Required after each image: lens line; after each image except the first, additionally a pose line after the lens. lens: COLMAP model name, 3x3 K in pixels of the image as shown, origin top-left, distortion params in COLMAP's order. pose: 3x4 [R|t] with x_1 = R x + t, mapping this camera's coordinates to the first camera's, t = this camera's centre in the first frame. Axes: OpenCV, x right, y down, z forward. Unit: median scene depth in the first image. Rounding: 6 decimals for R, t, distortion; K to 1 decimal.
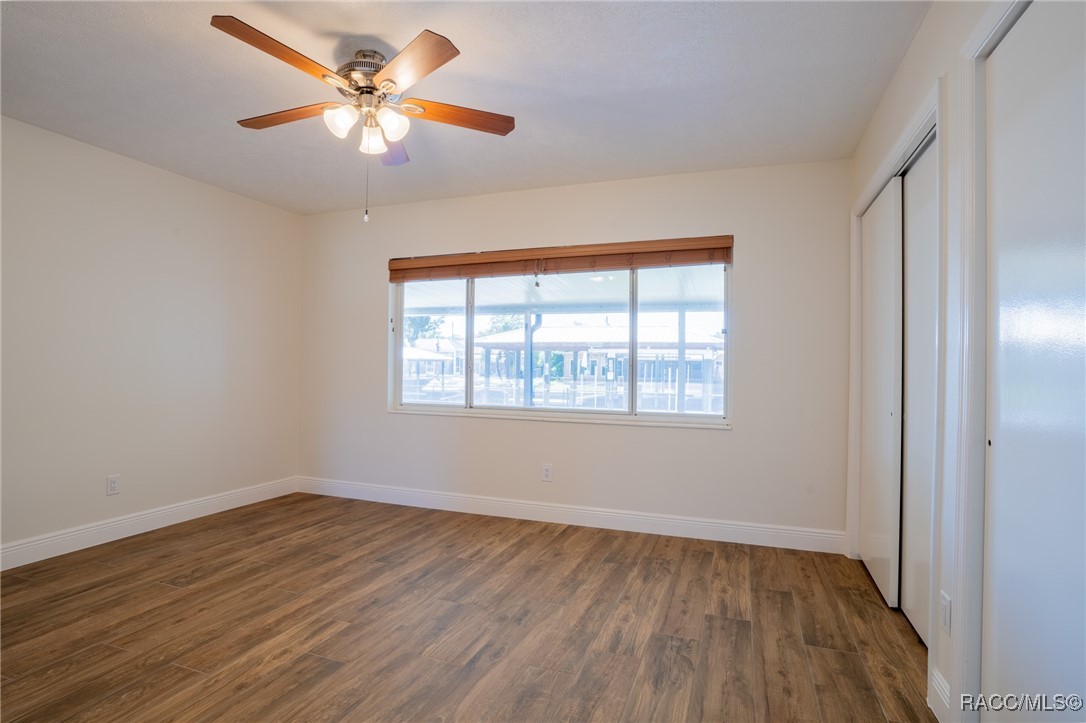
lens RADIAL K [[556.6, 0, 538.0], [0, 556.6, 360.5], [0, 0, 1]] dist [-0.060426, 0.039184]
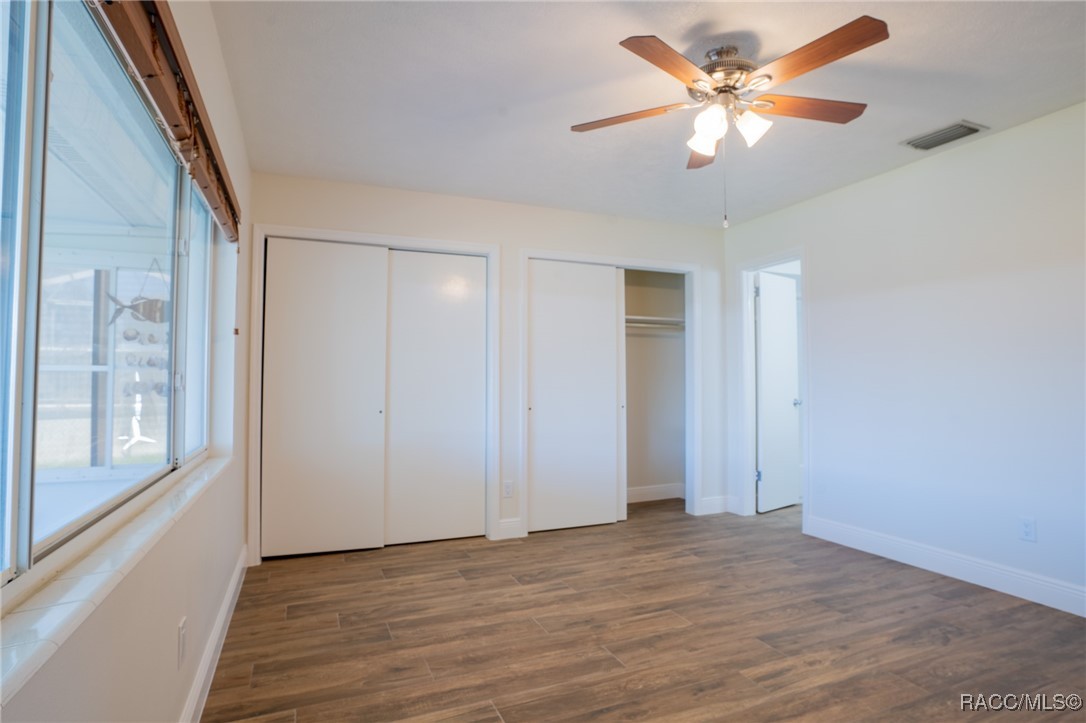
lens RADIAL K [[556.6, 0, 538.0], [0, 556.6, 360.5], [0, 0, 1]] dist [-0.060426, 0.039184]
pose [[-0.678543, 0.020073, 0.734287, -0.721744], [-0.015740, 0.999000, -0.041854, 0.012676], [-0.734392, -0.039957, -0.677548, 1.718217]]
